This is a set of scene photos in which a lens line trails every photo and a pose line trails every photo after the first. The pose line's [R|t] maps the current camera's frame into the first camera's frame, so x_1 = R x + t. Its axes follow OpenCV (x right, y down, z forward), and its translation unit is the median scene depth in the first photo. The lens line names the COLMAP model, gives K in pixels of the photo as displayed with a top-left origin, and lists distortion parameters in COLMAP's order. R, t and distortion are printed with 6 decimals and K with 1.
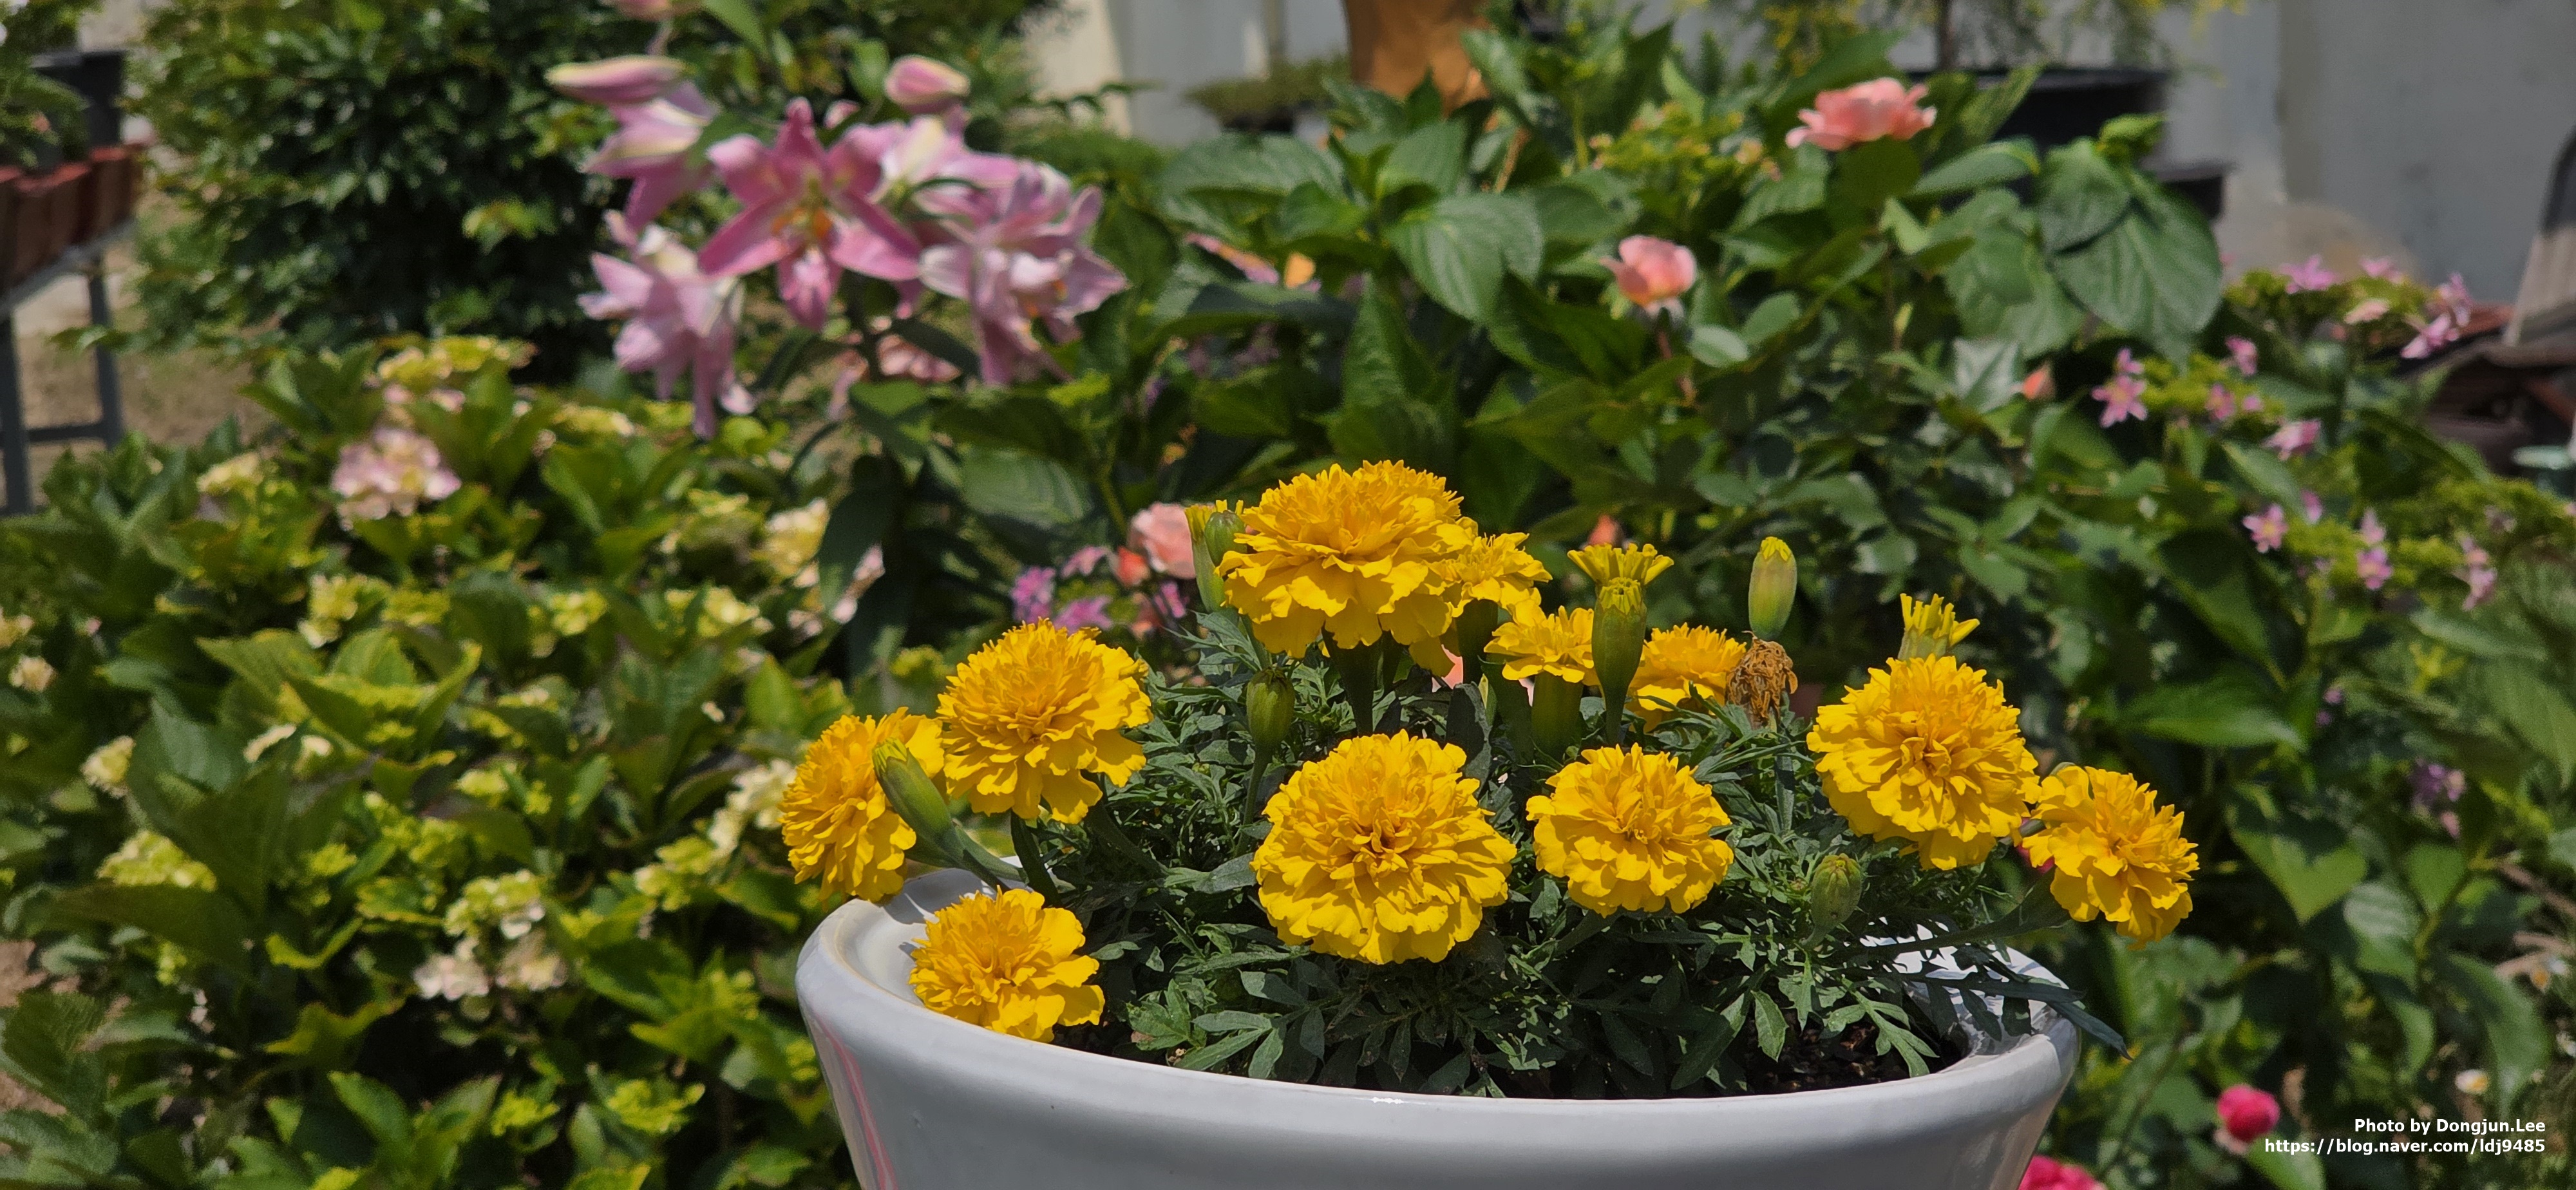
lens RADIAL K [[4879.1, 0, 1384.2], [0, 4879.1, 596.2], [0, 0, 1]] dist [-0.705066, 6.772875]
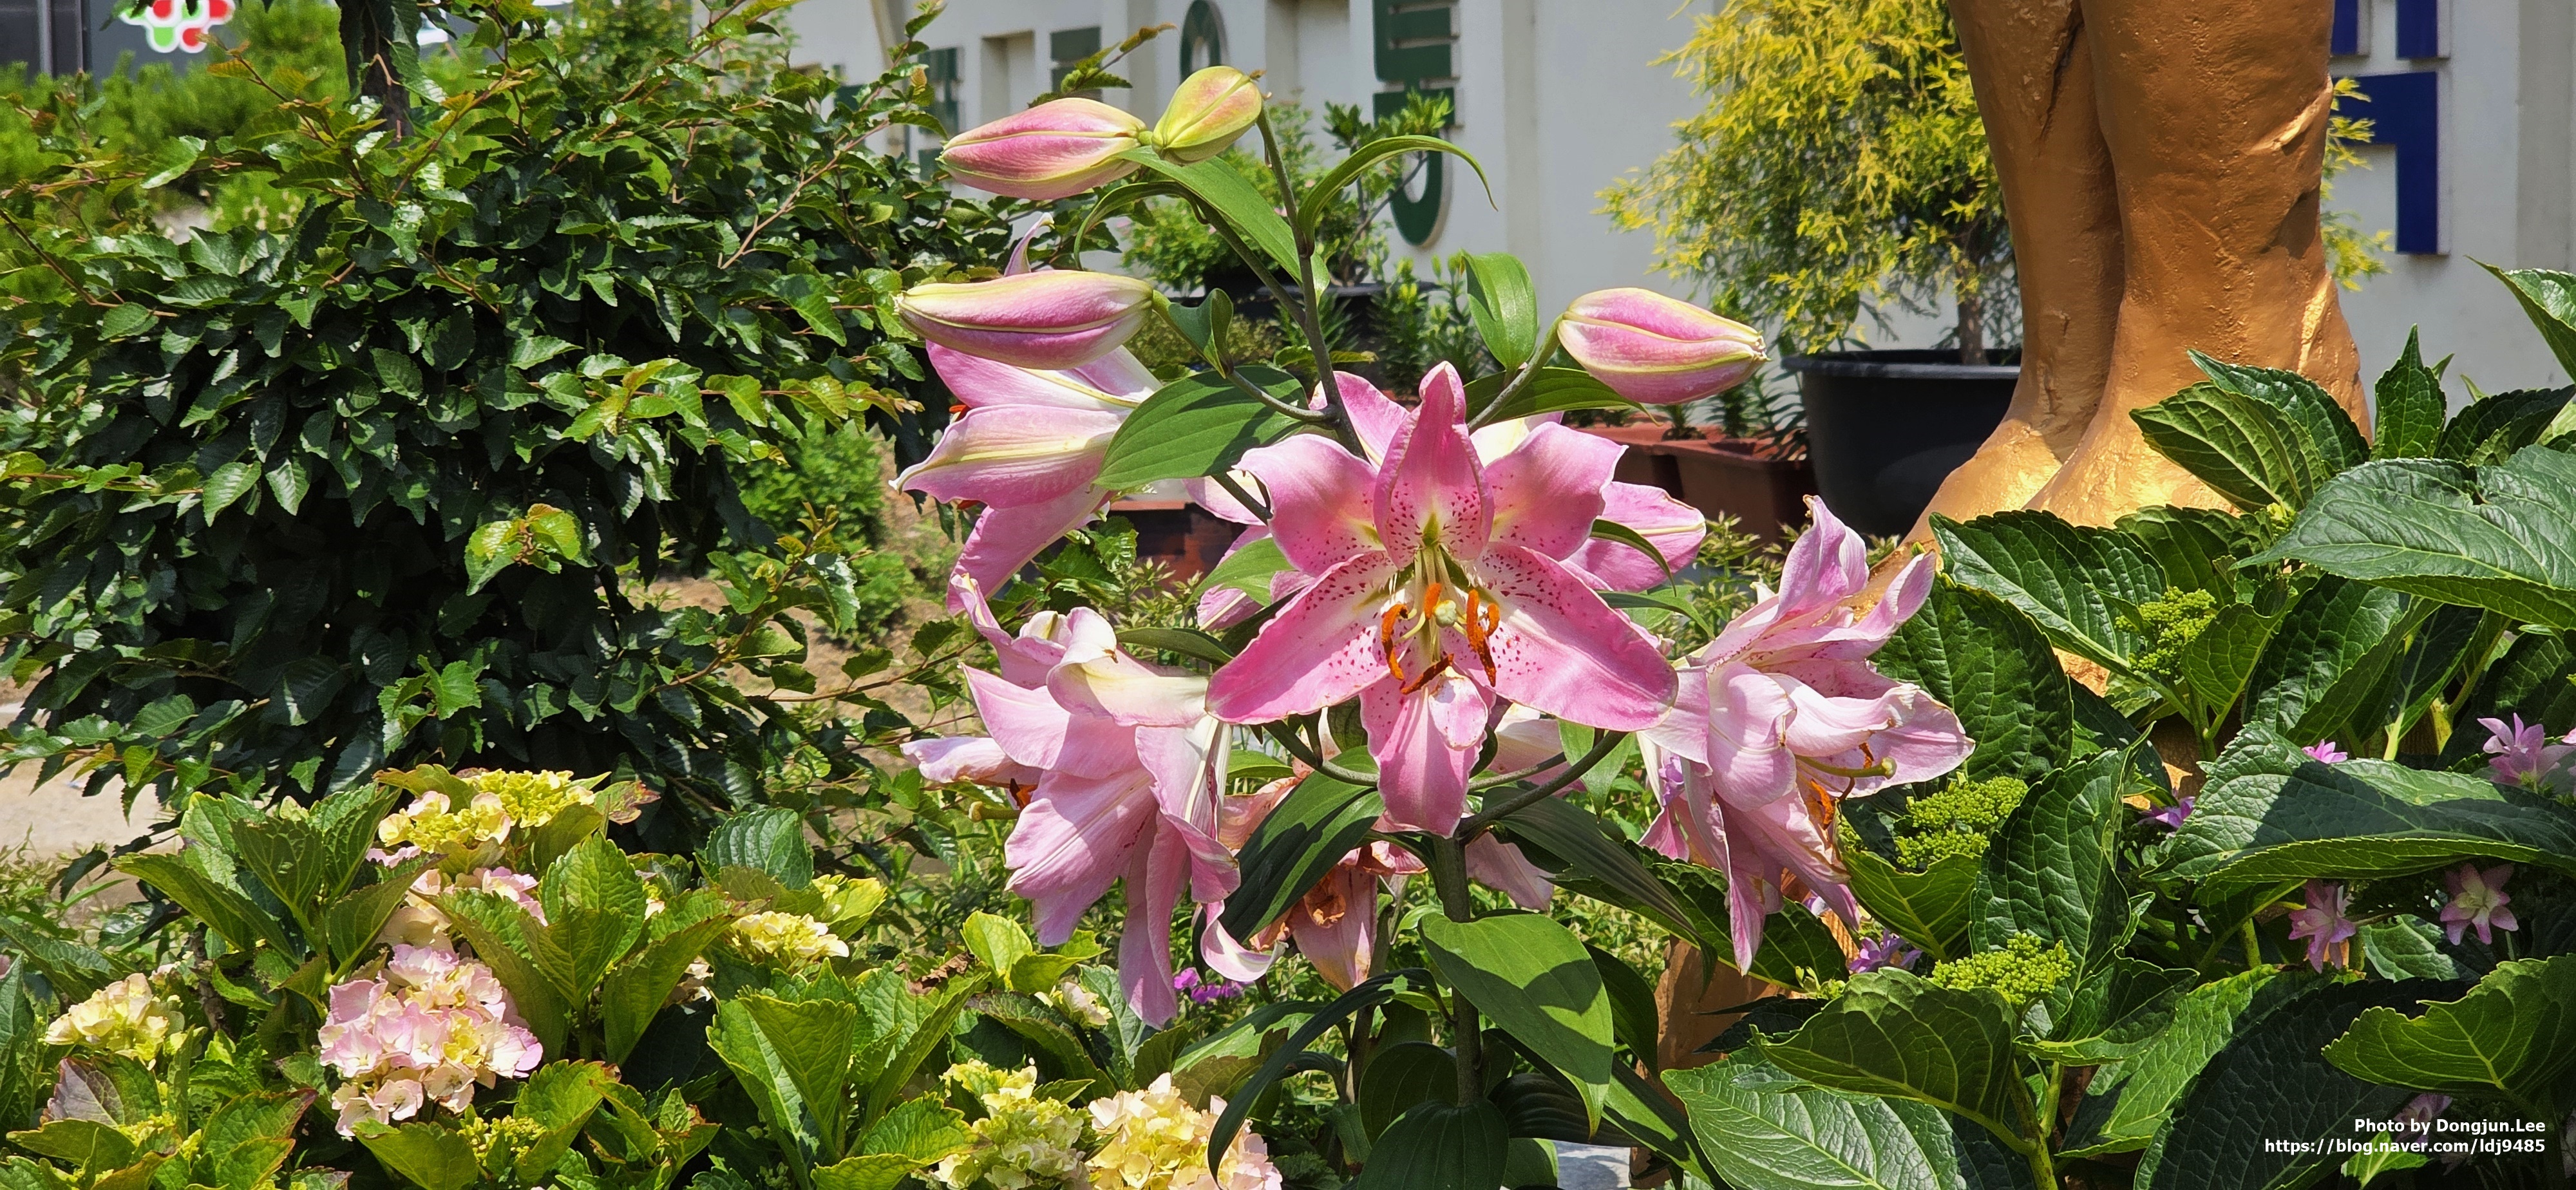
lens RADIAL K [[4744.3, 0, 1288.0], [0, 4744.3, 595.0], [0, 0, 1]] dist [-0.012167, -0.215190]
pose [[0.996294, 0.016724, 0.084375, -0.155347], [-0.012012, 0.998356, -0.056043, -0.045978], [-0.085174, 0.054821, 0.994857, 0.452935]]
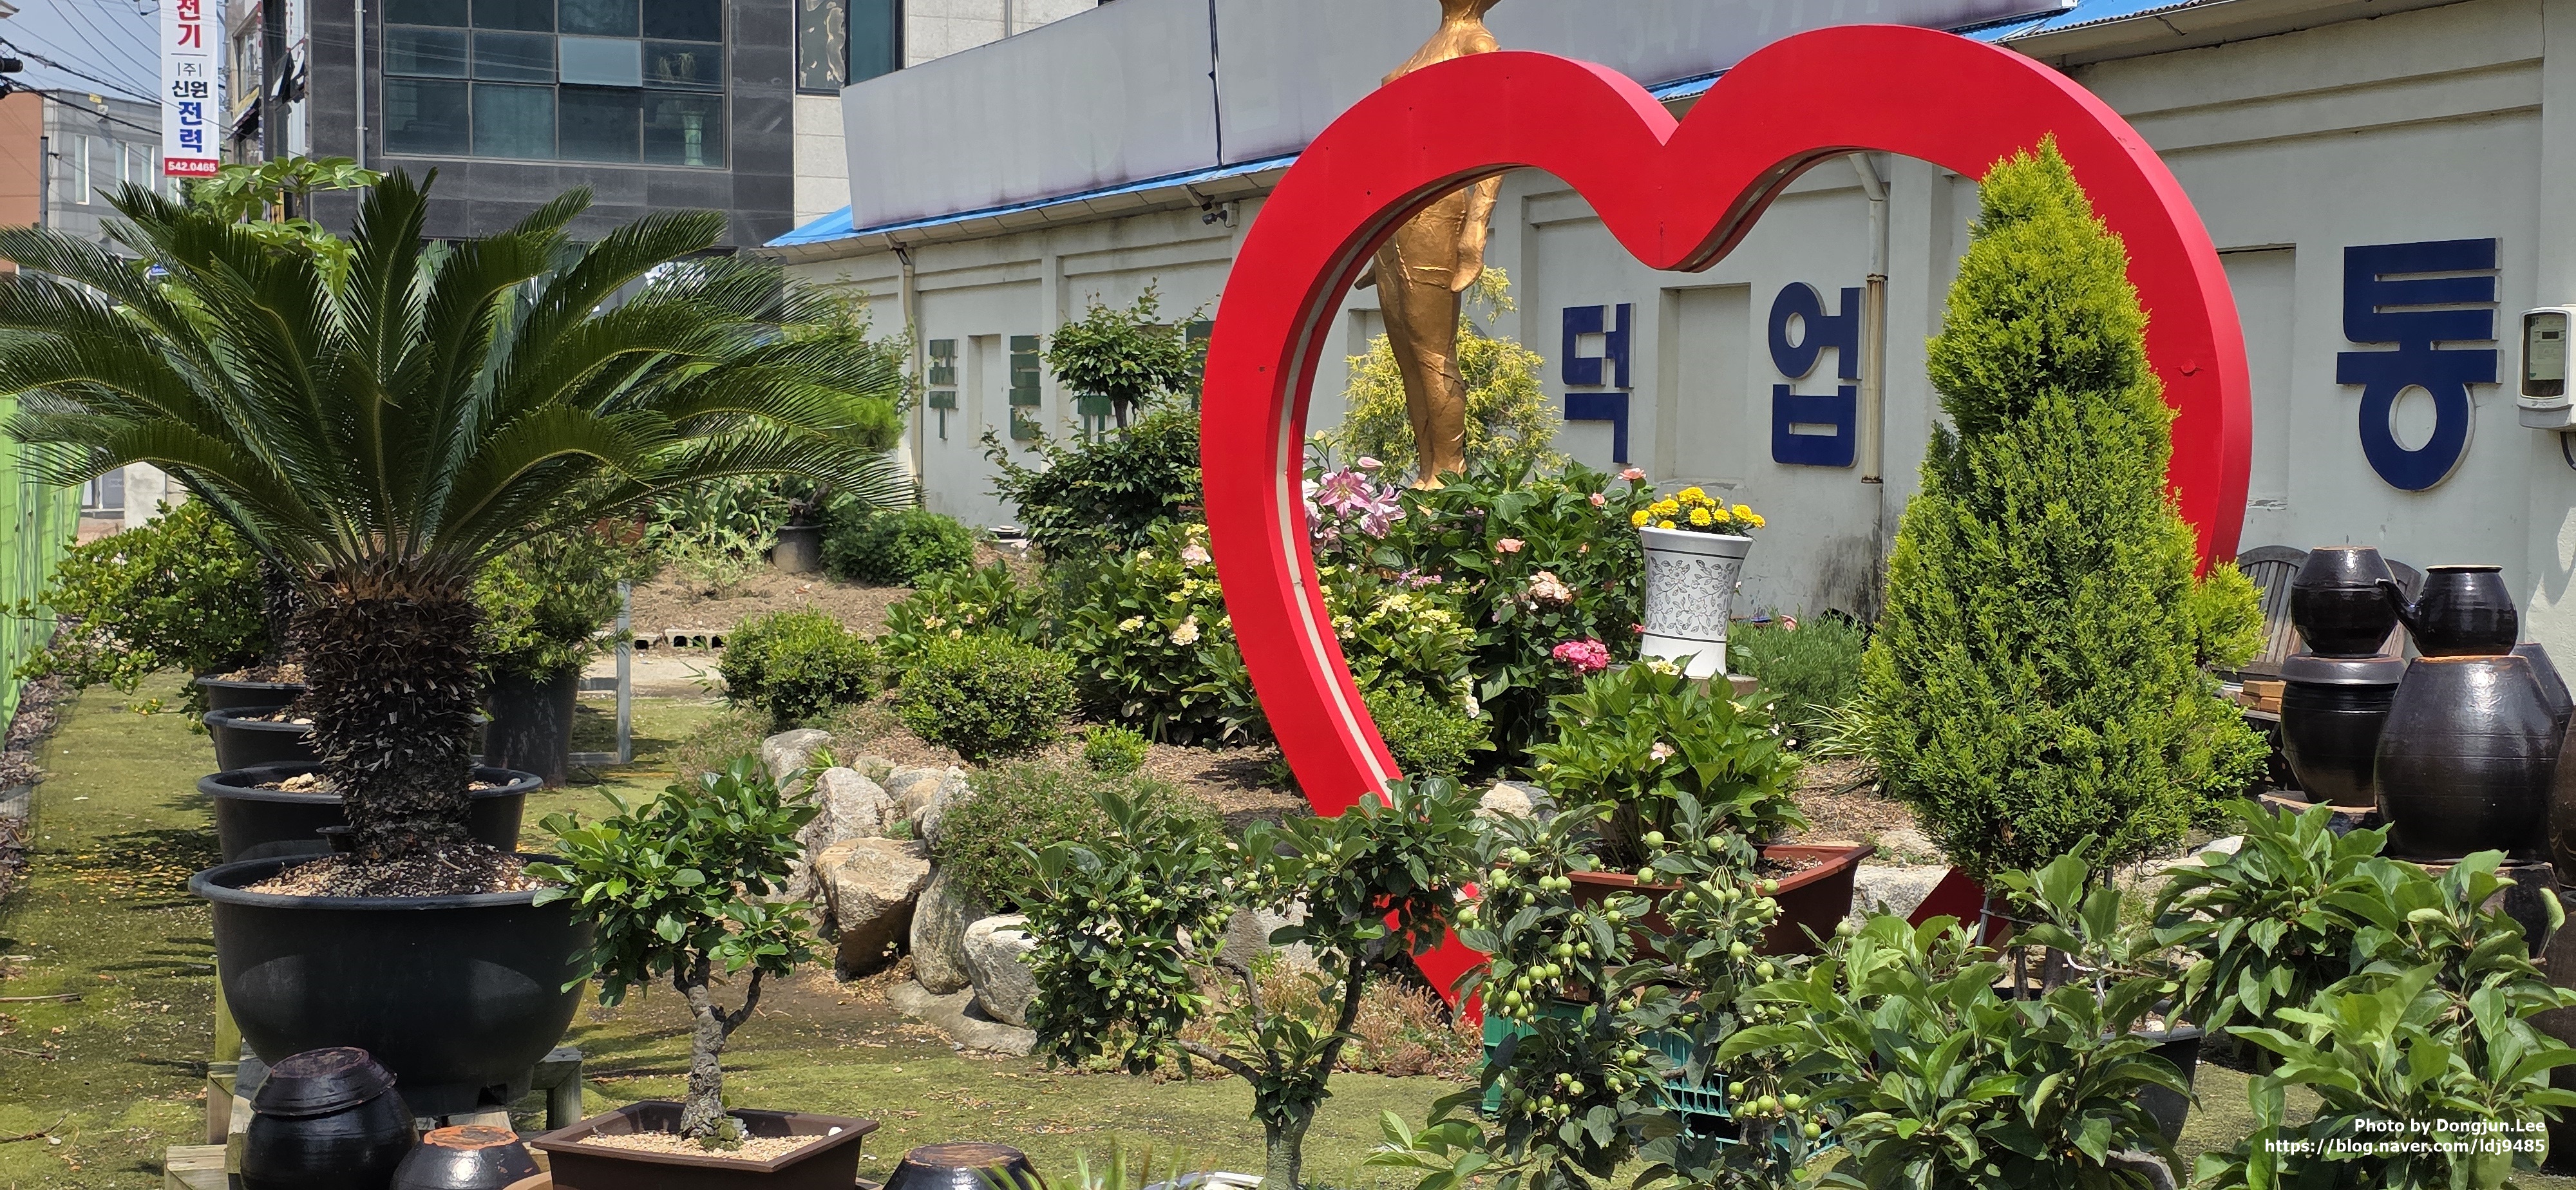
lens RADIAL K [[3484.3, 0, 1288.0], [0, 3484.3, 595.0], [0, 0, 1]] dist [0.001893, -0.000011]
pose [[0.985240, 0.043784, 0.165482, -0.604785], [-0.029332, 0.995618, -0.088791, 0.258966], [-0.168644, 0.082626, 0.982208, -1.827403]]
